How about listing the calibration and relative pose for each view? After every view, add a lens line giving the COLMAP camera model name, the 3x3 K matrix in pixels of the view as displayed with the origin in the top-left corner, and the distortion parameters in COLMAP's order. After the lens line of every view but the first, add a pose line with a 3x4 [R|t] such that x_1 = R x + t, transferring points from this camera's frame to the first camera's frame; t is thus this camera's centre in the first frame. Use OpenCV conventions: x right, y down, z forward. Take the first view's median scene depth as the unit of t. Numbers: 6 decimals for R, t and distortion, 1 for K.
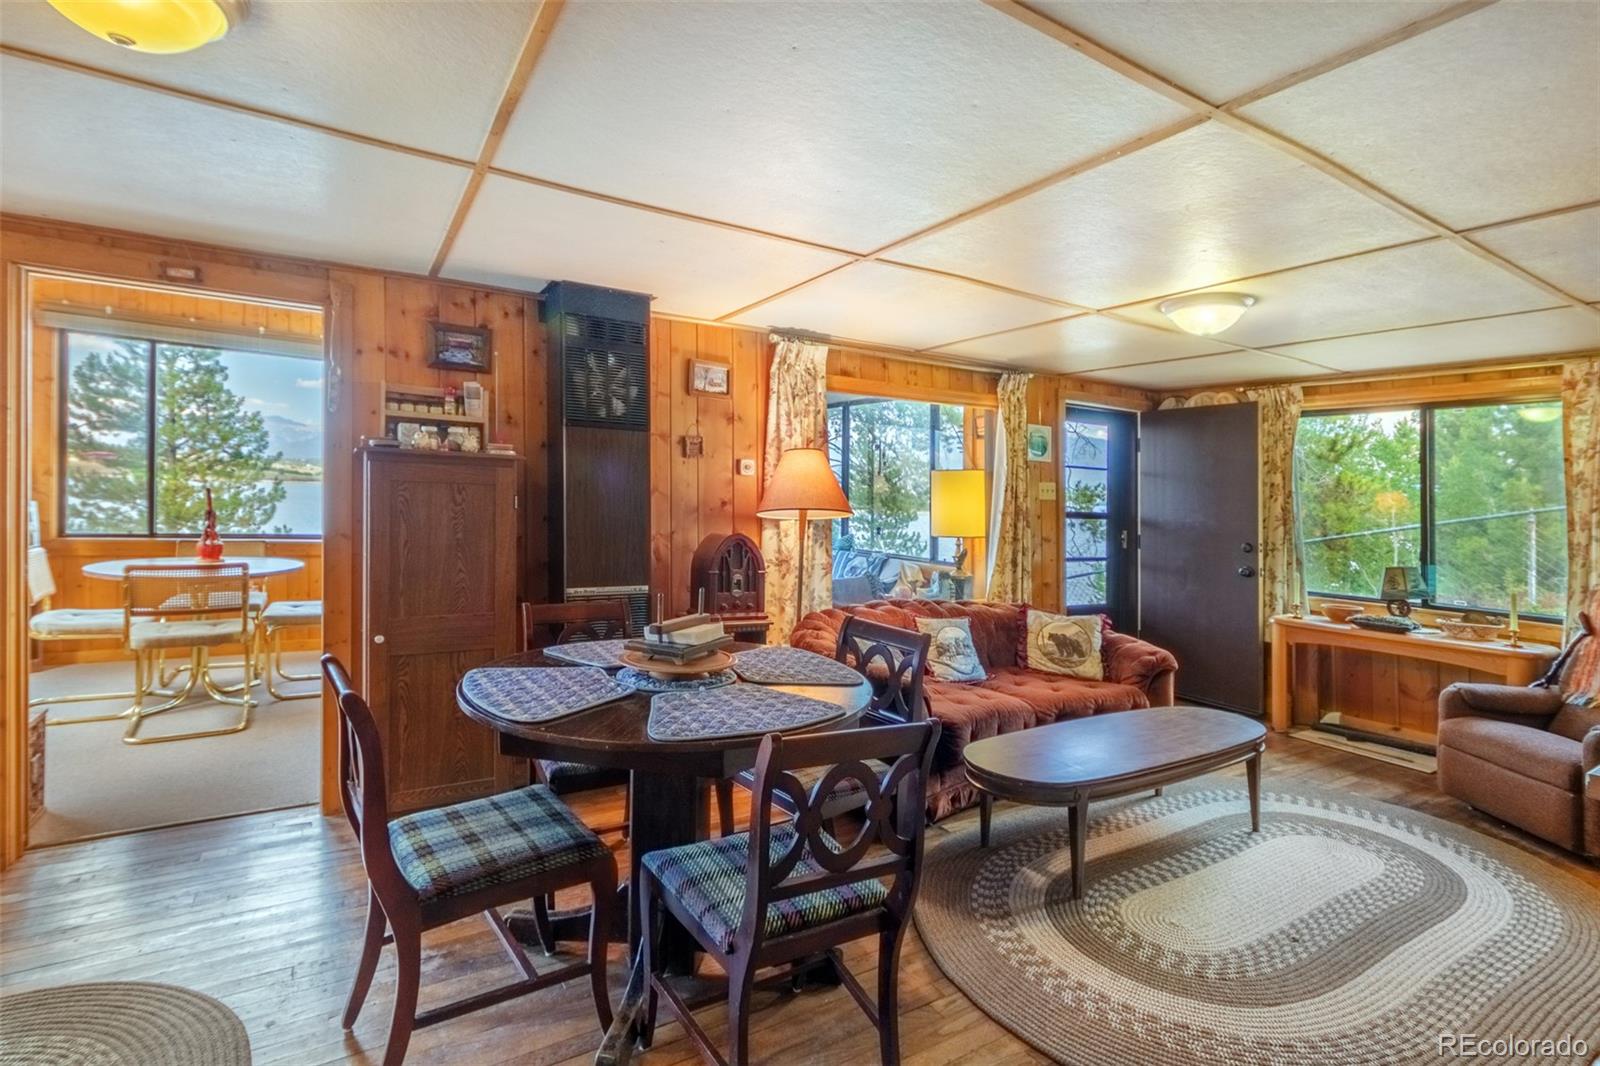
lens RADIAL K [[752.3, 0, 800.0], [0, 752.3, 533.0], [0, 0, 1]] dist [-0.000442, -0.000207]
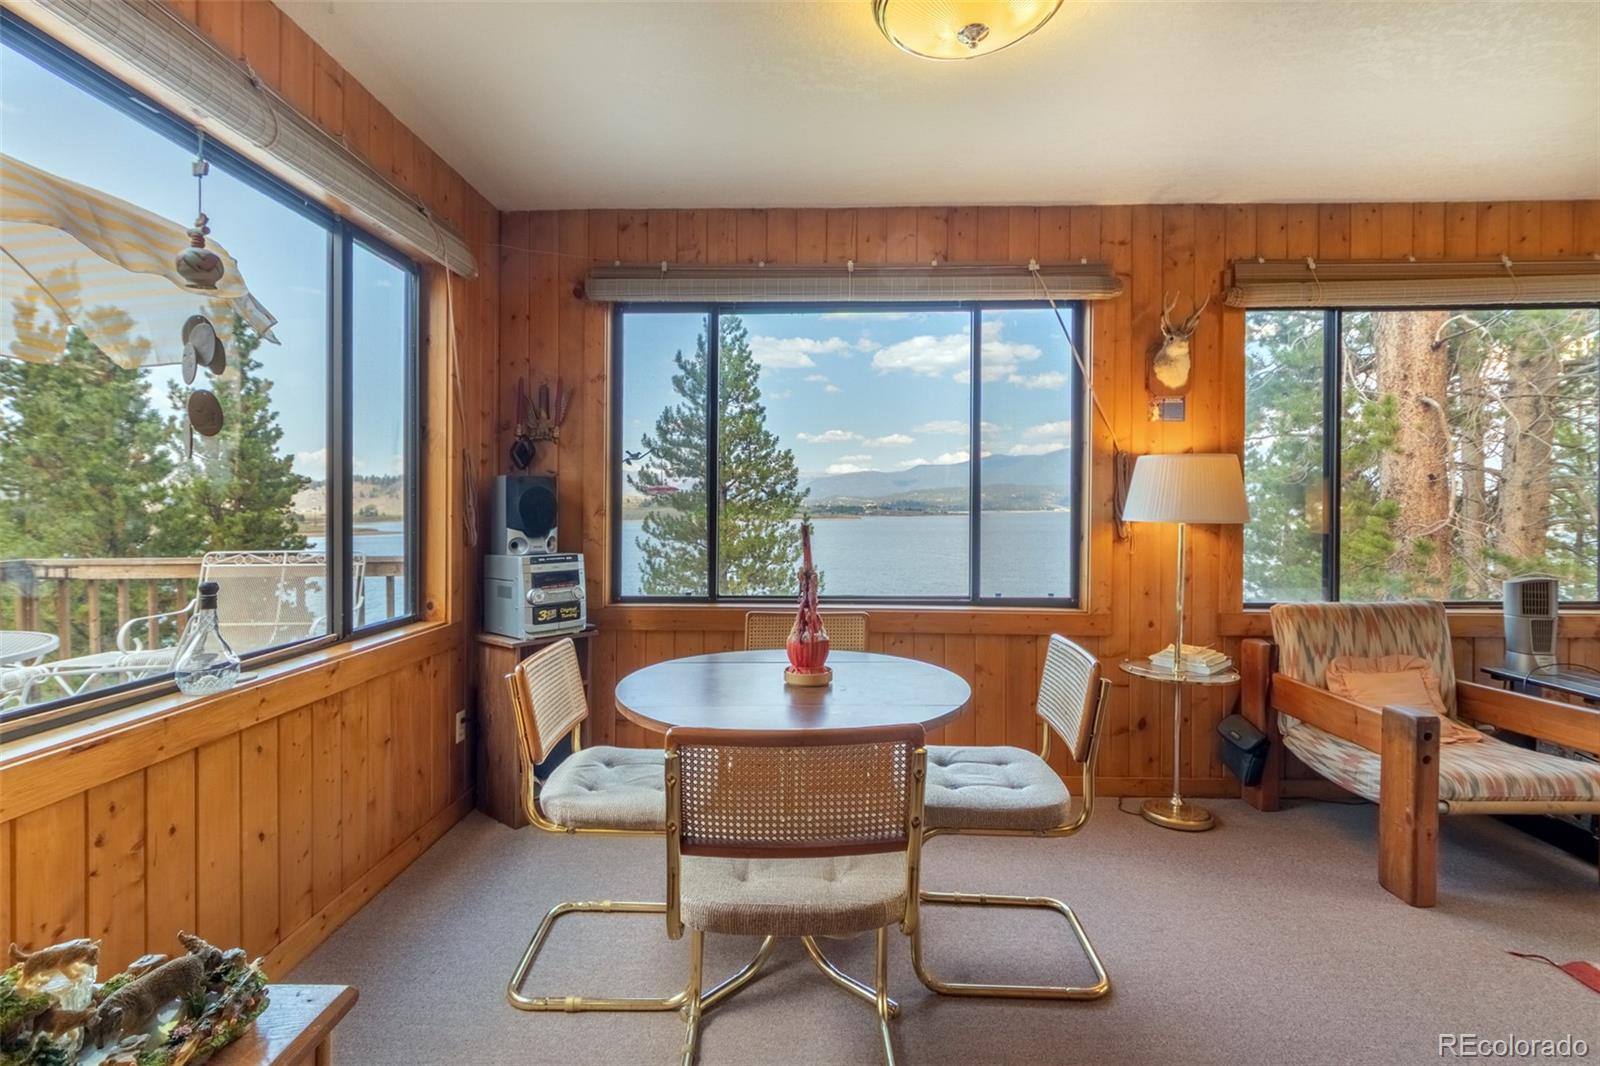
lens RADIAL K [[760.0, 0, 800.0], [0, 760.0, 533.0], [0, 0, 1]] dist [-0.002780, -0.000823]
pose [[0.830733, -0.026925, -0.556019, -0.154857], [0.006233, 0.999217, -0.039074, -0.010430], [0.556636, 0.028994, 0.830251, 0.176701]]
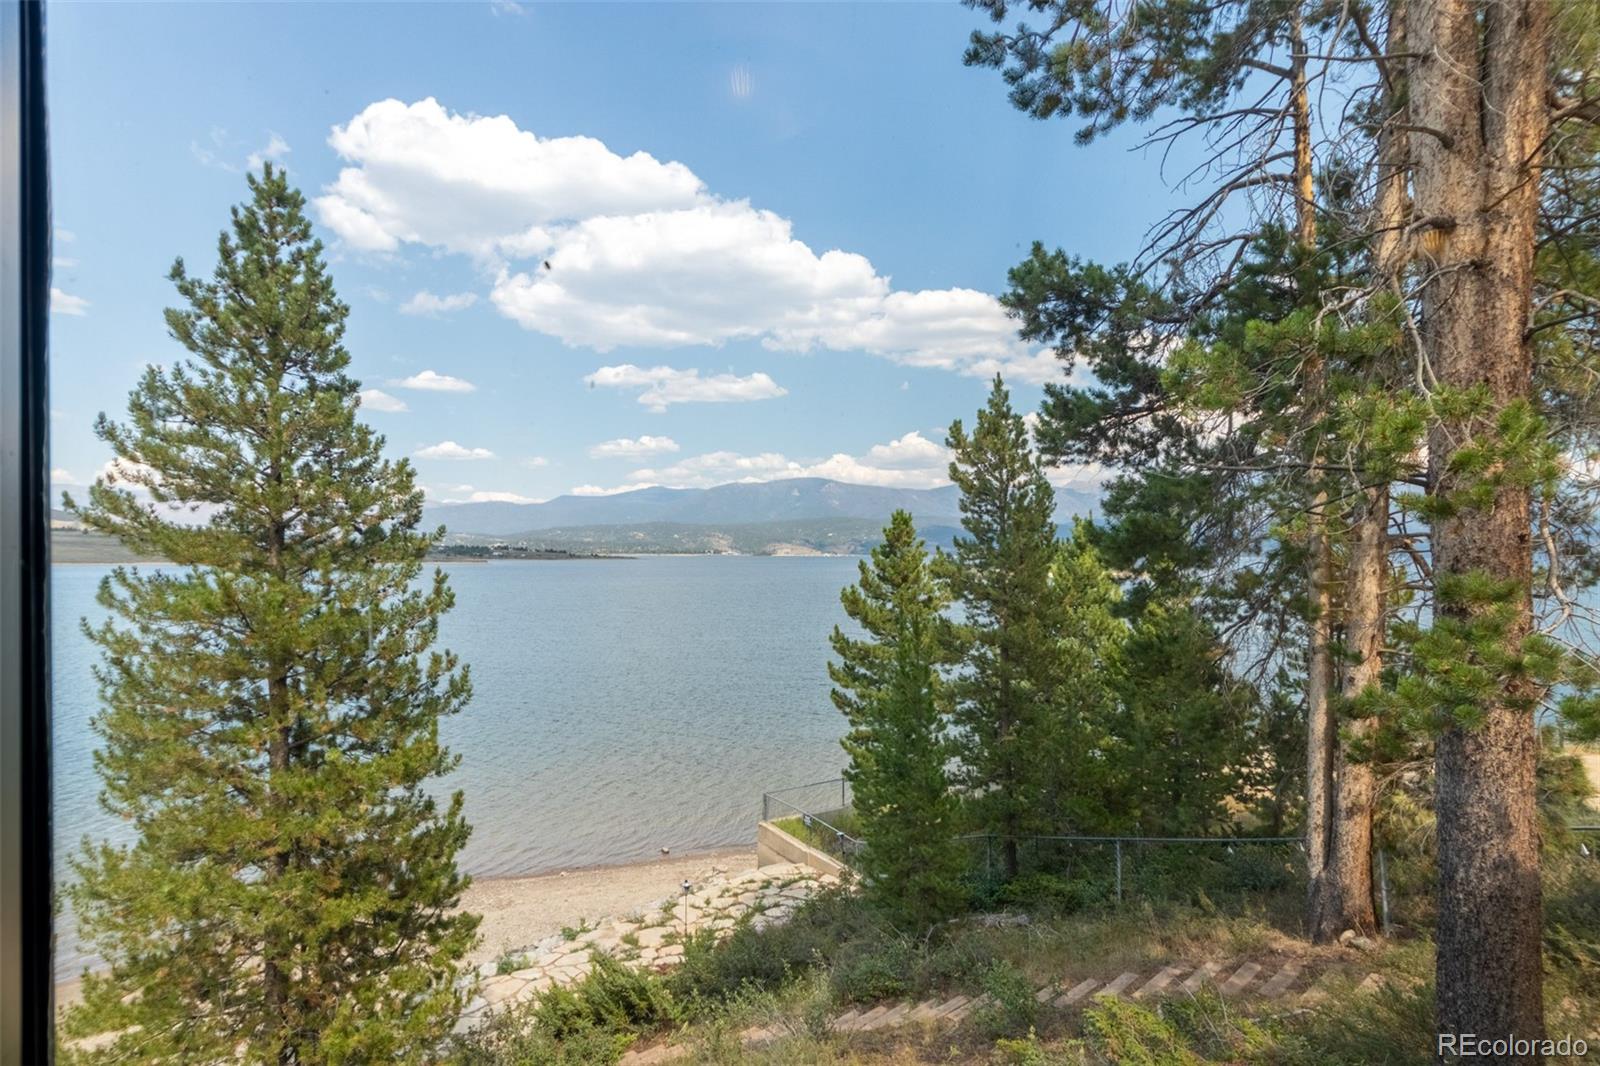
lens RADIAL K [[927.3, 0, 795.8], [0, 927.3, 589.0], [0, 0, 1]] dist [0.001553, -0.001248]
pose [[0.983322, -0.027421, -0.179795, -0.311400], [0.024025, 0.999490, -0.021037, -0.039903], [0.180280, 0.016366, 0.983479, 0.365561]]
